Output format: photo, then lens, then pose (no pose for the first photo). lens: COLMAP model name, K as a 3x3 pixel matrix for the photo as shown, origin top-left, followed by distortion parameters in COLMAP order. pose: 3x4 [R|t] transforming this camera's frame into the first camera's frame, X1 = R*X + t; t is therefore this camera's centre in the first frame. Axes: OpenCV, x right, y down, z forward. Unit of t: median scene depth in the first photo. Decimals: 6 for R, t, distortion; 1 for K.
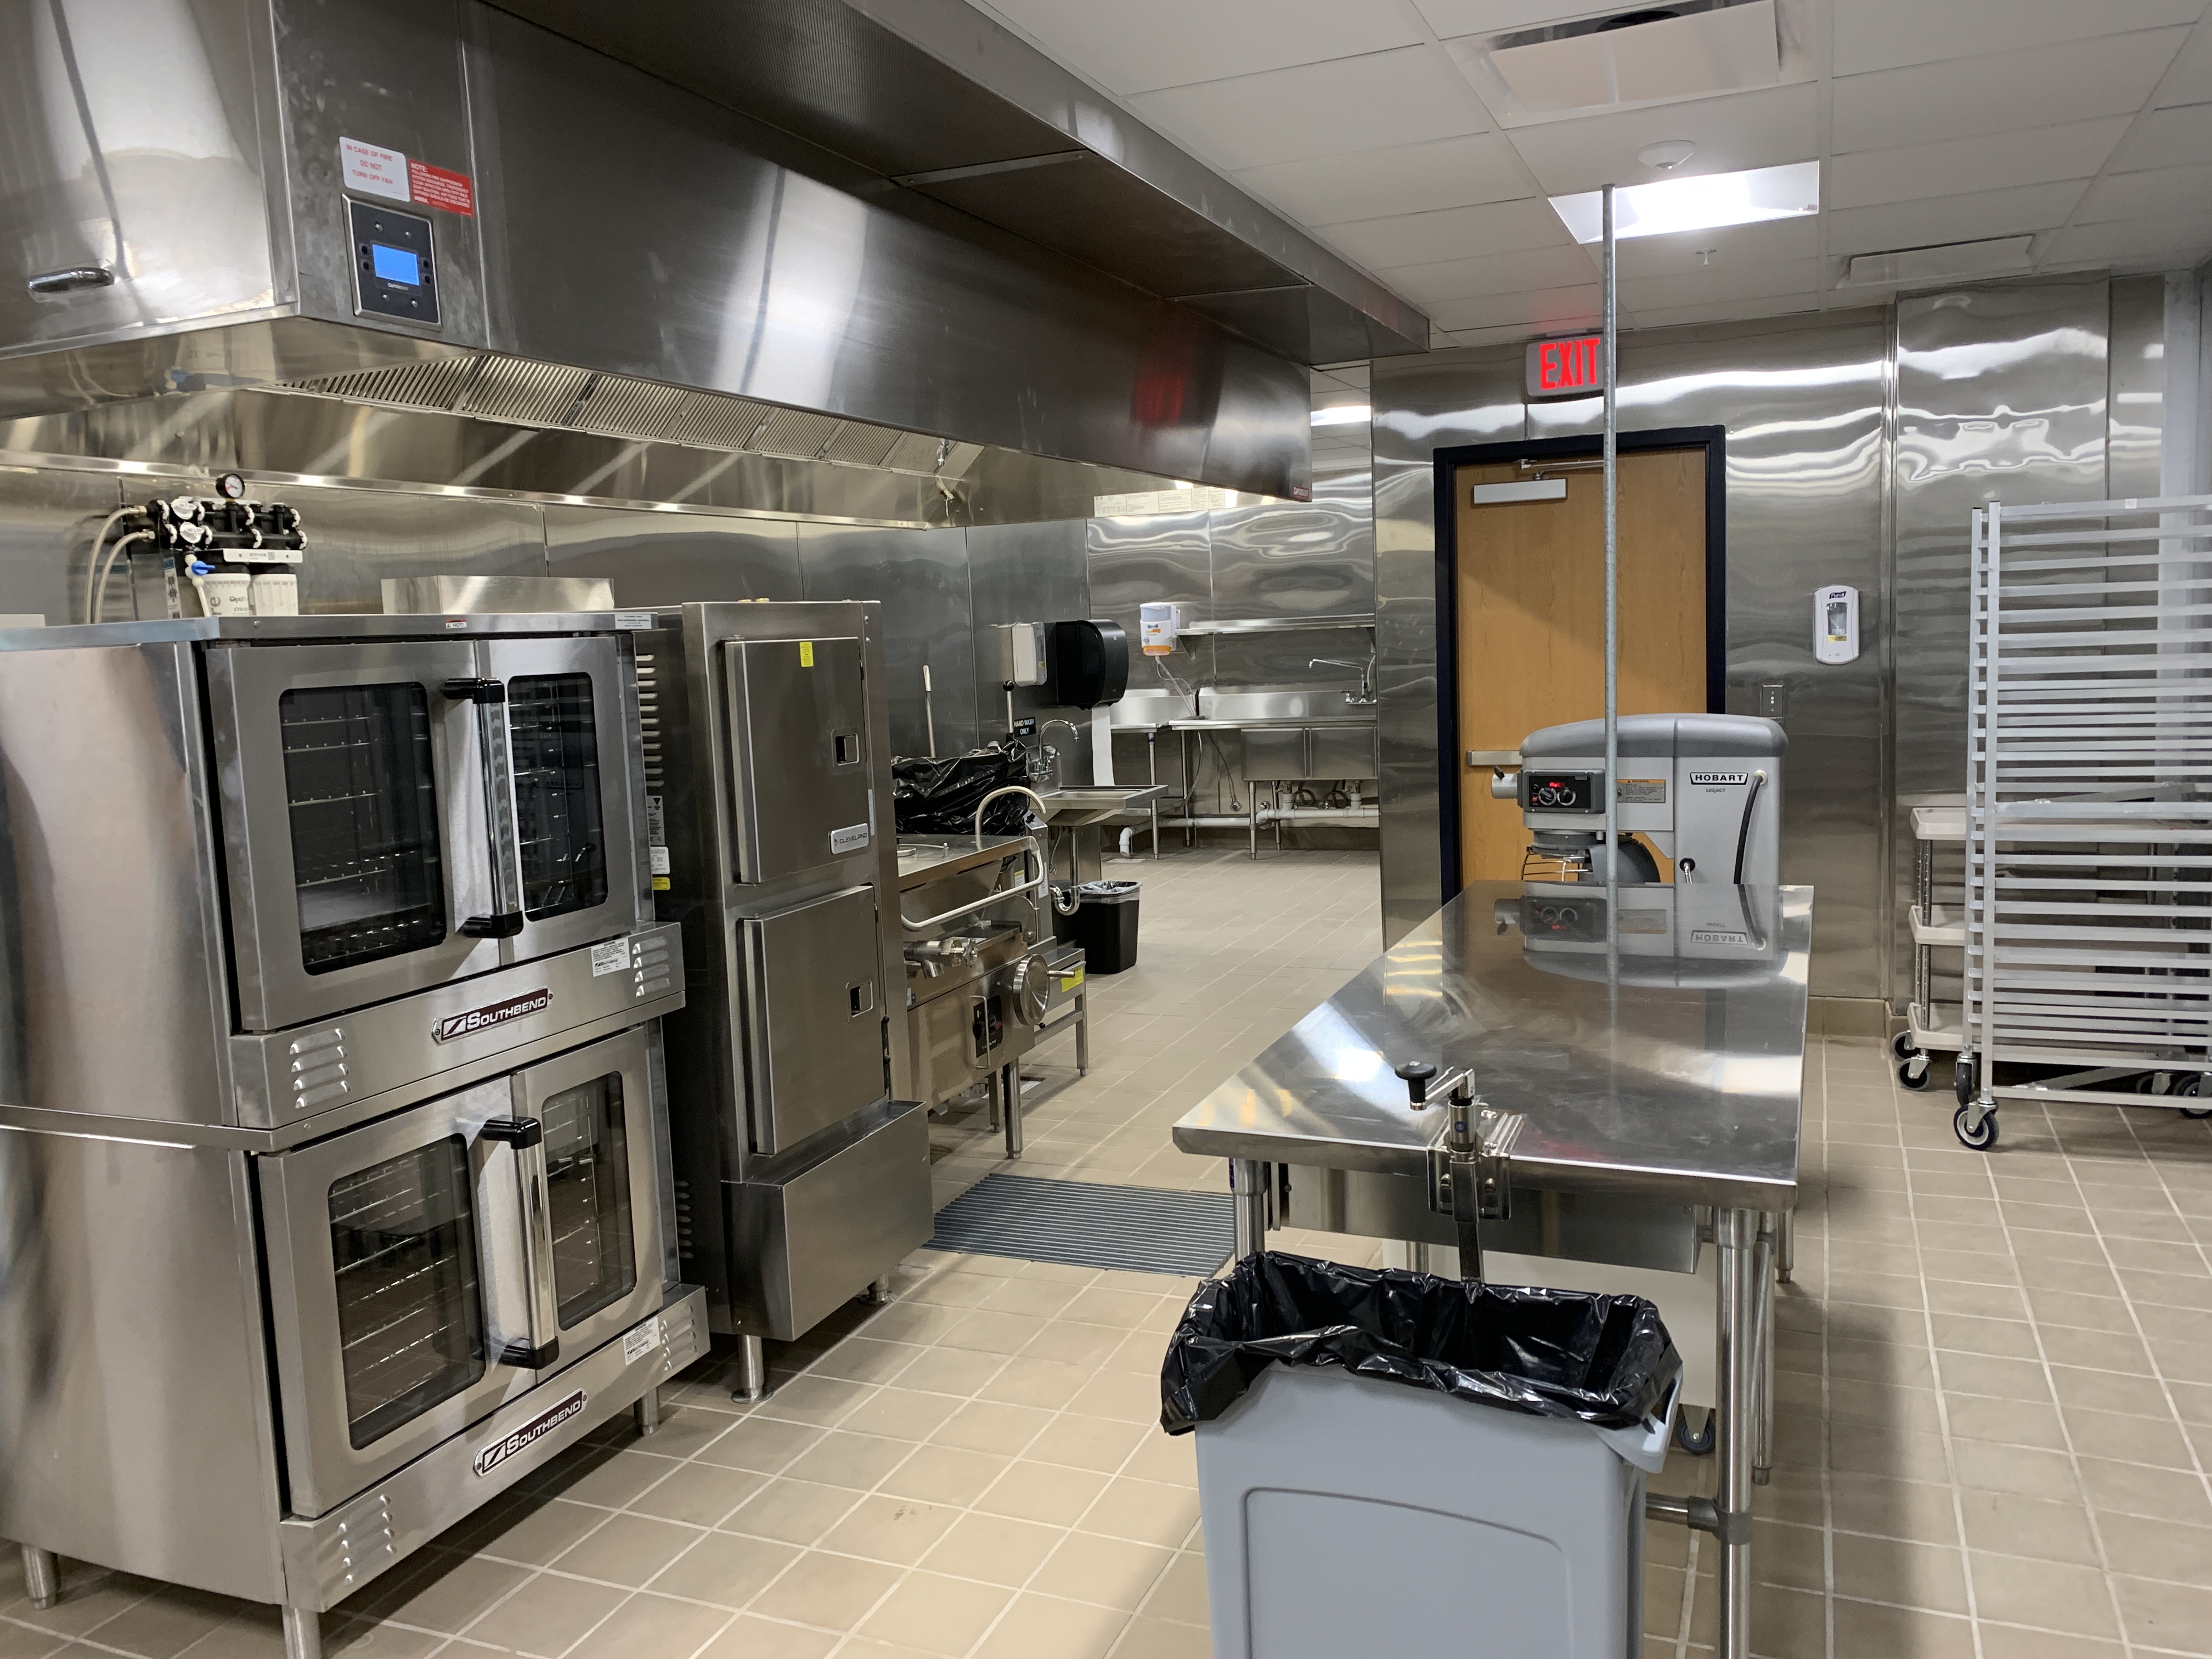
lens RADIAL K [[1707.8, 0, 1103.6], [0, 1707.8, 828.8], [0, 0, 1]] dist [0.022537, -0.025195]
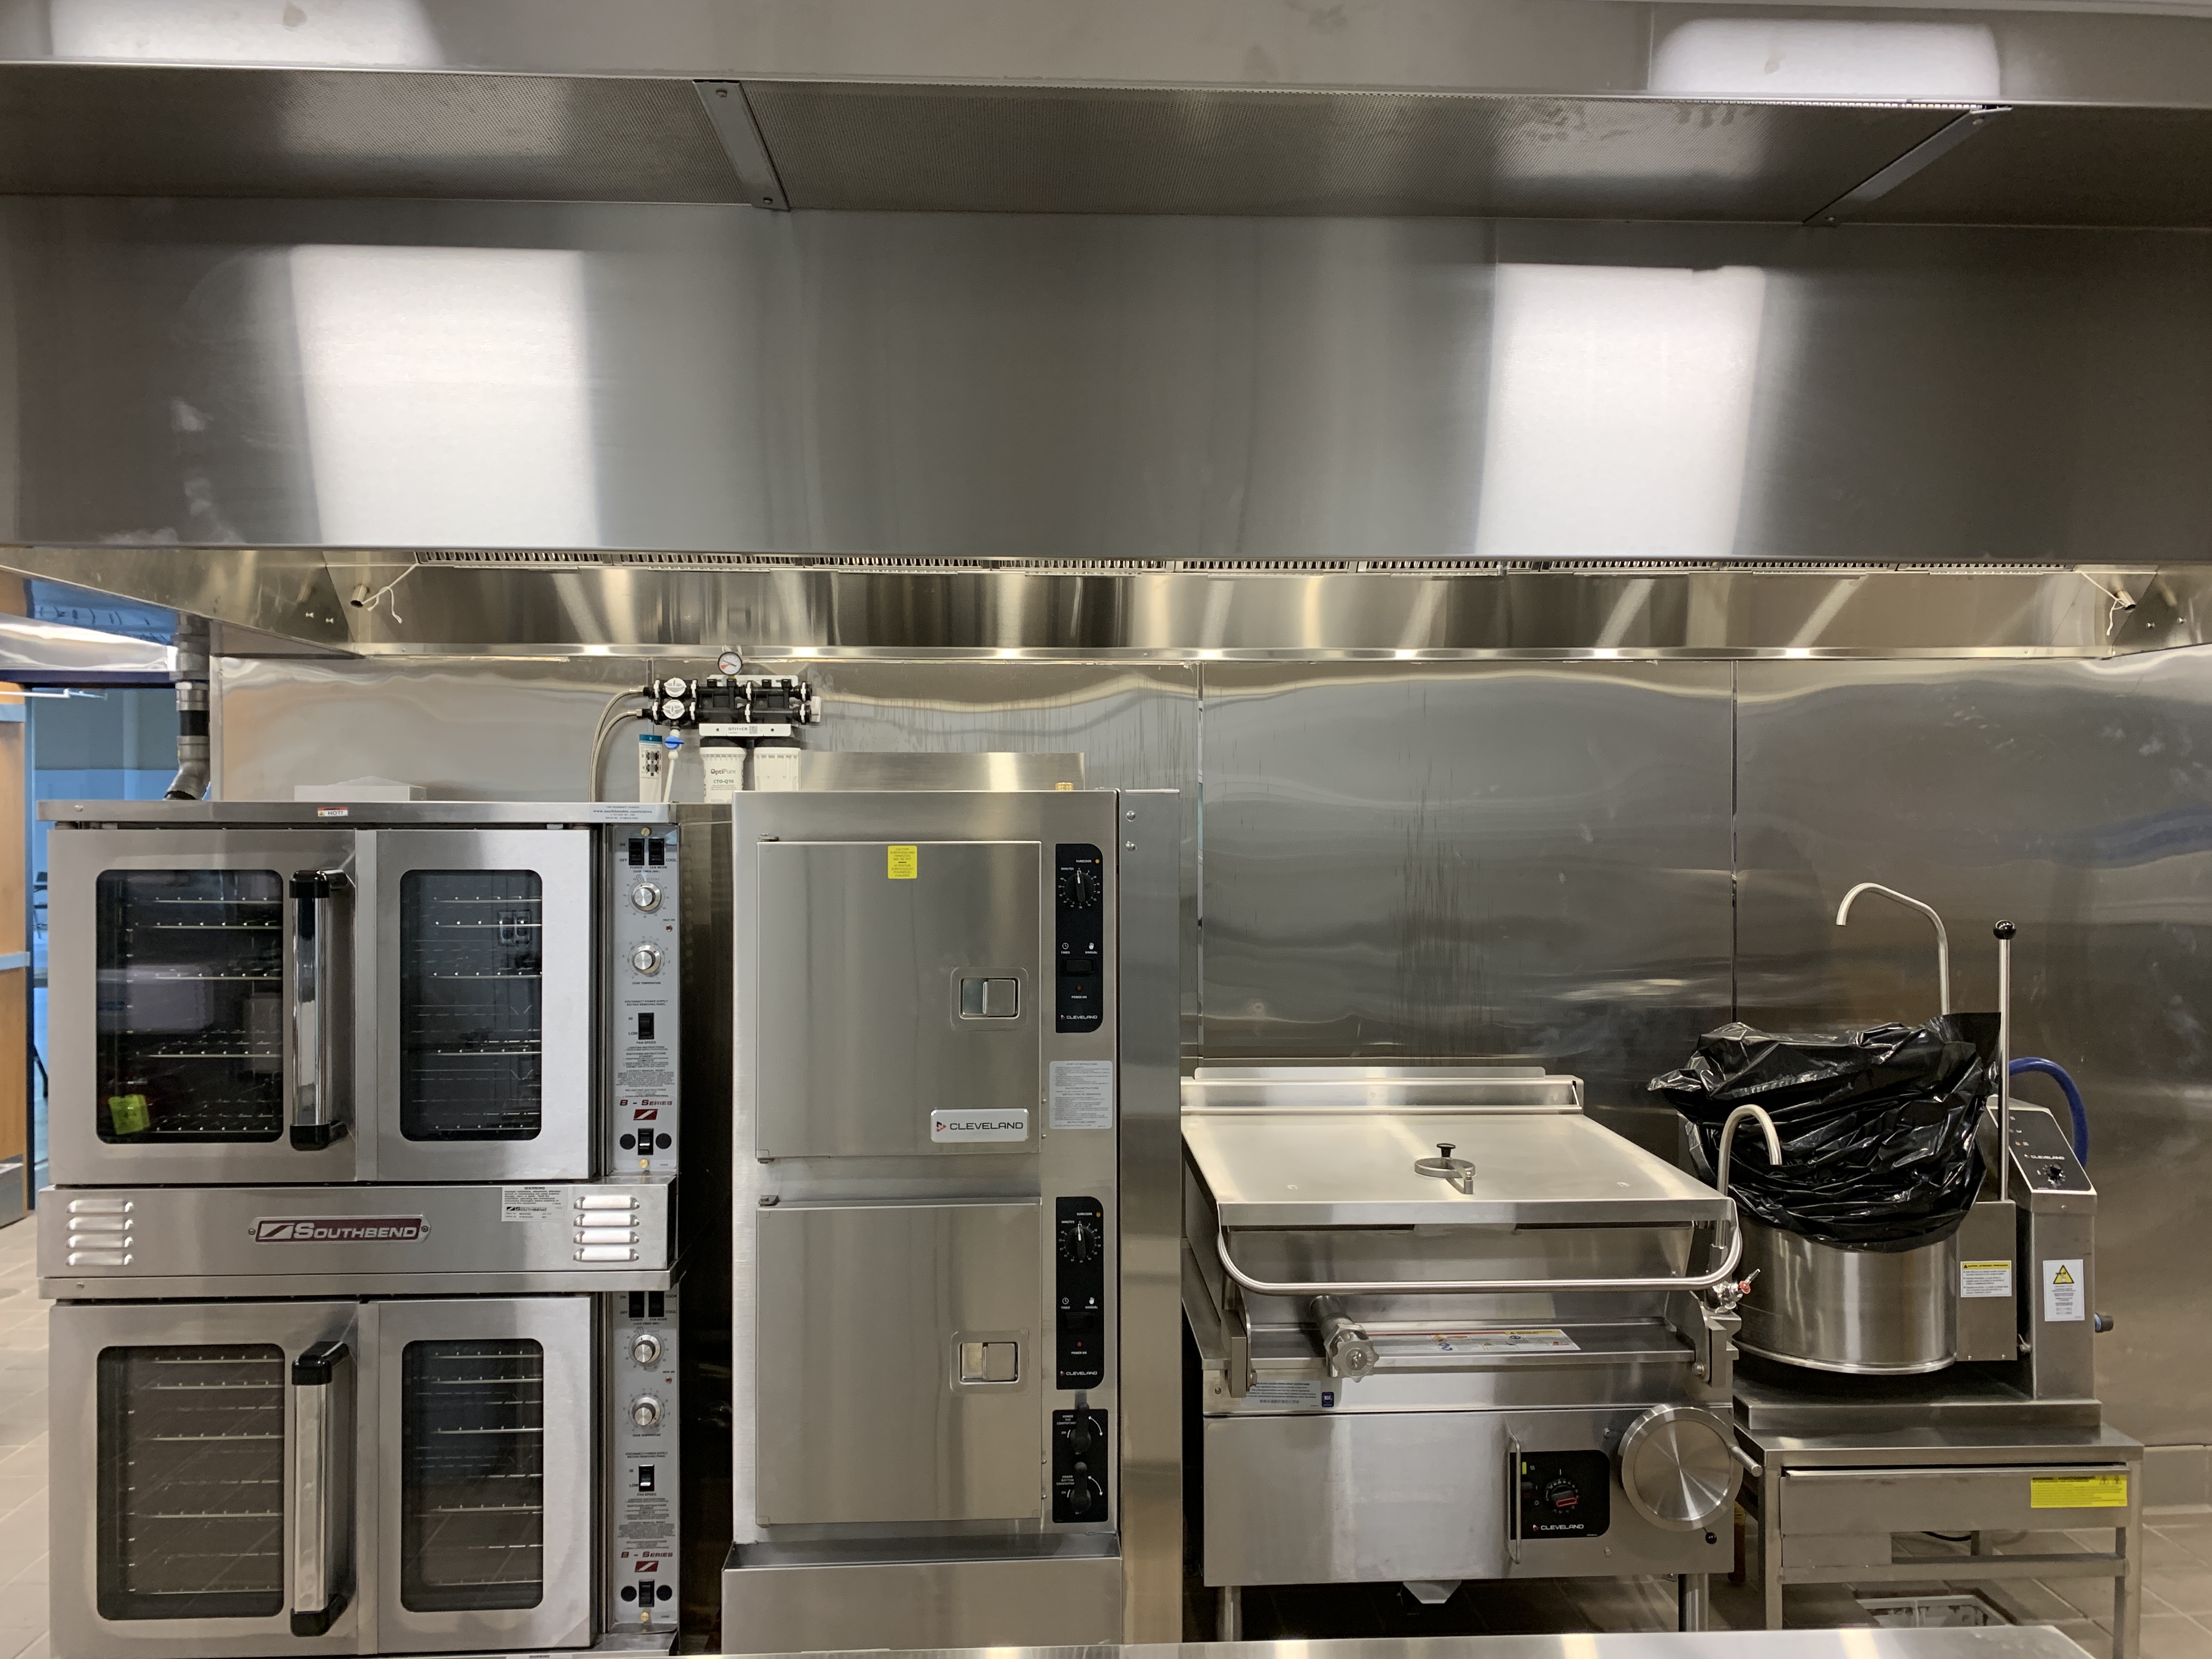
lens RADIAL K [[1707.8, 0, 1101.6], [0, 1707.8, 823.5], [0, 0, 1]] dist [0.022537, -0.025195]
pose [[0.407396, 0.047702, -0.912005, 0.601446], [-0.119064, 0.992886, -0.001253, -0.146780], [0.905457, 0.109097, 0.410177, 0.899300]]
